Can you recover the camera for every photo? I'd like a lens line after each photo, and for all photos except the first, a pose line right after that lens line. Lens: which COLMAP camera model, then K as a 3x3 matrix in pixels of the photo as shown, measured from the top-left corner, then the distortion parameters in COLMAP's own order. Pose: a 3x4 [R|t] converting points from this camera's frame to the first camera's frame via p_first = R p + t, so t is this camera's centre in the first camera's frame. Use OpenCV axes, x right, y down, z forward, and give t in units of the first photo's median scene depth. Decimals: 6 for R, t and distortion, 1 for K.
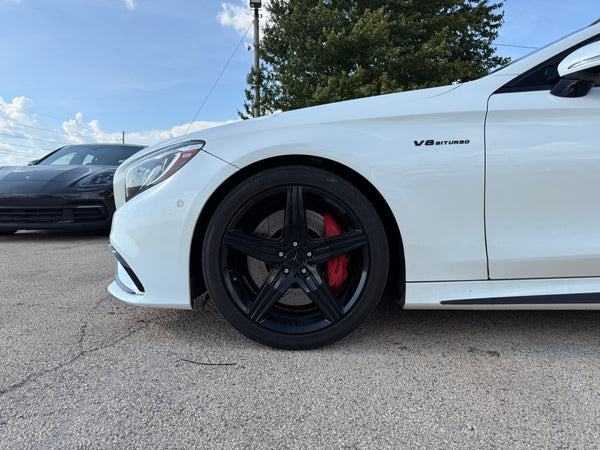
lens RADIAL K [[453.7, 0, 292.7], [0, 453.7, 229.2], [0, 0, 1]] dist [0.053278, -0.000867]
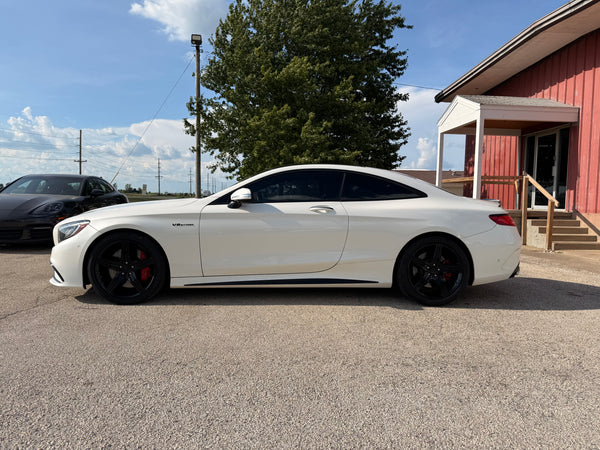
lens RADIAL K [[438.4, 0, 300.5], [0, 438.4, 230.6], [0, 0, 1]] dist [0.030406, -0.038753]
pose [[0.993833, 0.011767, 0.110258, 0.511457], [-0.011840, 0.999930, 0.000012, -0.116086], [-0.110250, -0.001318, 0.993903, -1.133972]]
